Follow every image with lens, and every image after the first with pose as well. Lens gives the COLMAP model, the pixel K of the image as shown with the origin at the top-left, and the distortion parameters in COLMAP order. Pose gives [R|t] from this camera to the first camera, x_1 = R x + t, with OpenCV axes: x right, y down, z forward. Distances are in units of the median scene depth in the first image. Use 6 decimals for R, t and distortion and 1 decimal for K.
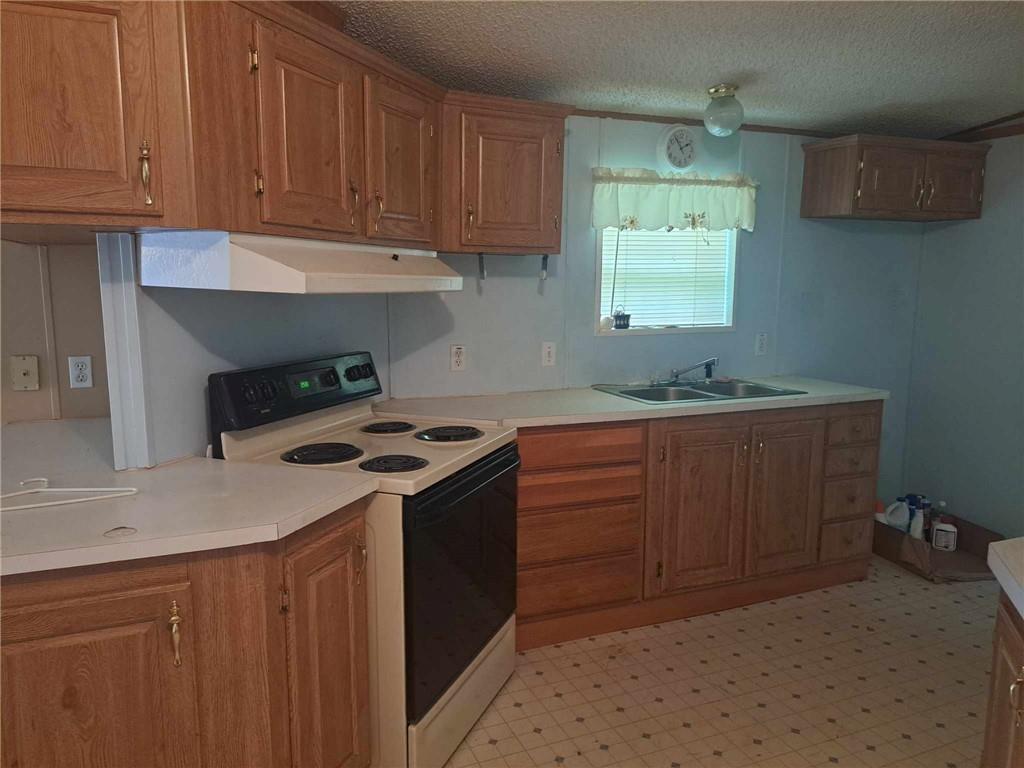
lens RADIAL K [[761.5, 0, 512.0], [0, 761.5, 384.0], [0, 0, 1]] dist [0.059775, -0.066757]
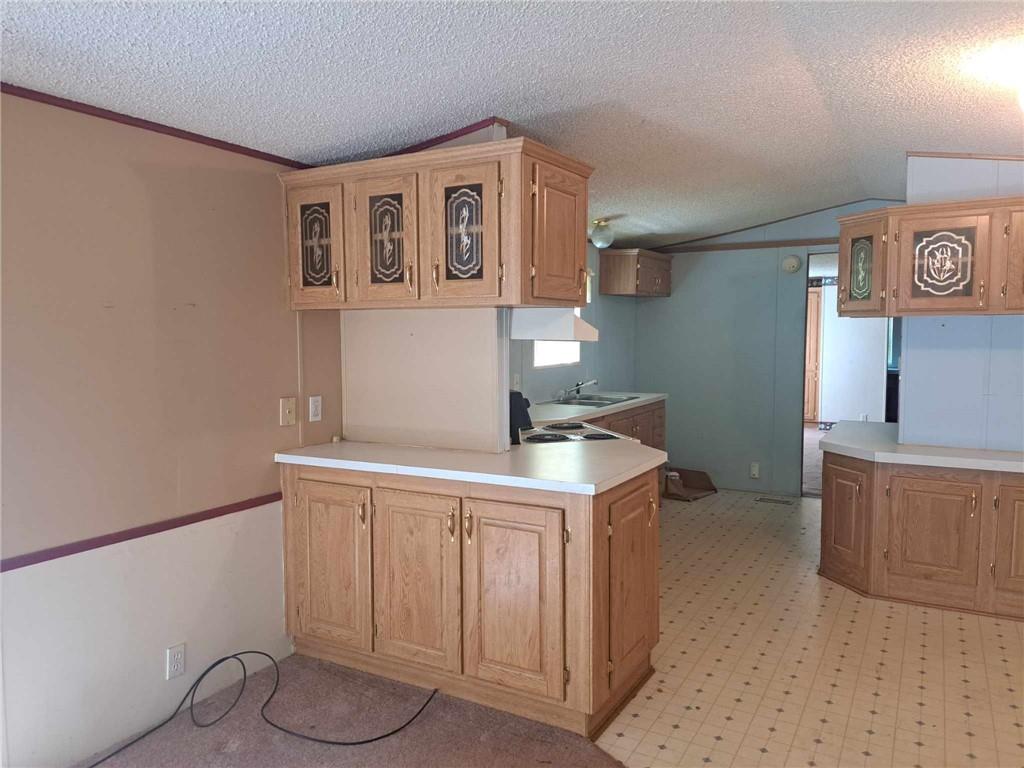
lens RADIAL K [[761.5, 0, 512.0], [0, 761.5, 384.0], [0, 0, 1]] dist [0.059775, -0.066757]
pose [[0.798742, -0.055966, 0.599065, -0.913780], [0.099891, 0.994182, -0.040308, 0.023184], [-0.593324, 0.092037, 0.799685, -0.202786]]
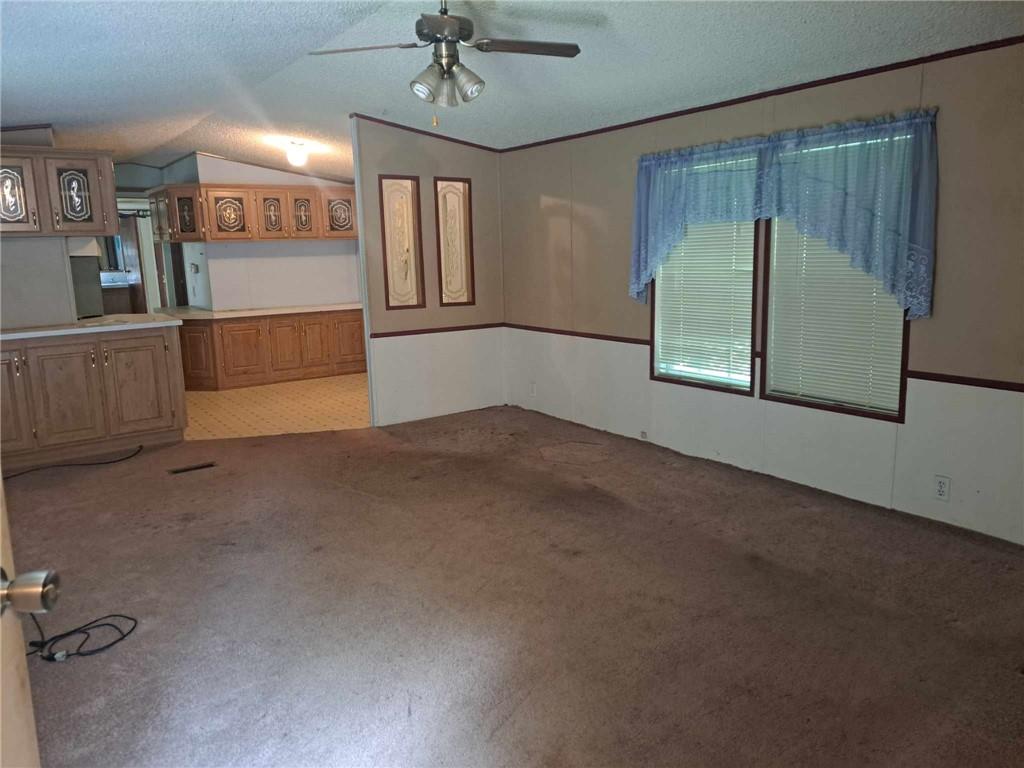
lens RADIAL K [[761.5, 0, 512.0], [0, 761.5, 384.0], [0, 0, 1]] dist [0.059775, -0.066757]
pose [[-0.184812, -0.181366, 0.965894, -2.351754], [0.177809, 0.960434, 0.214362, 0.002887], [-0.966555, 0.211362, -0.145251, -0.033525]]
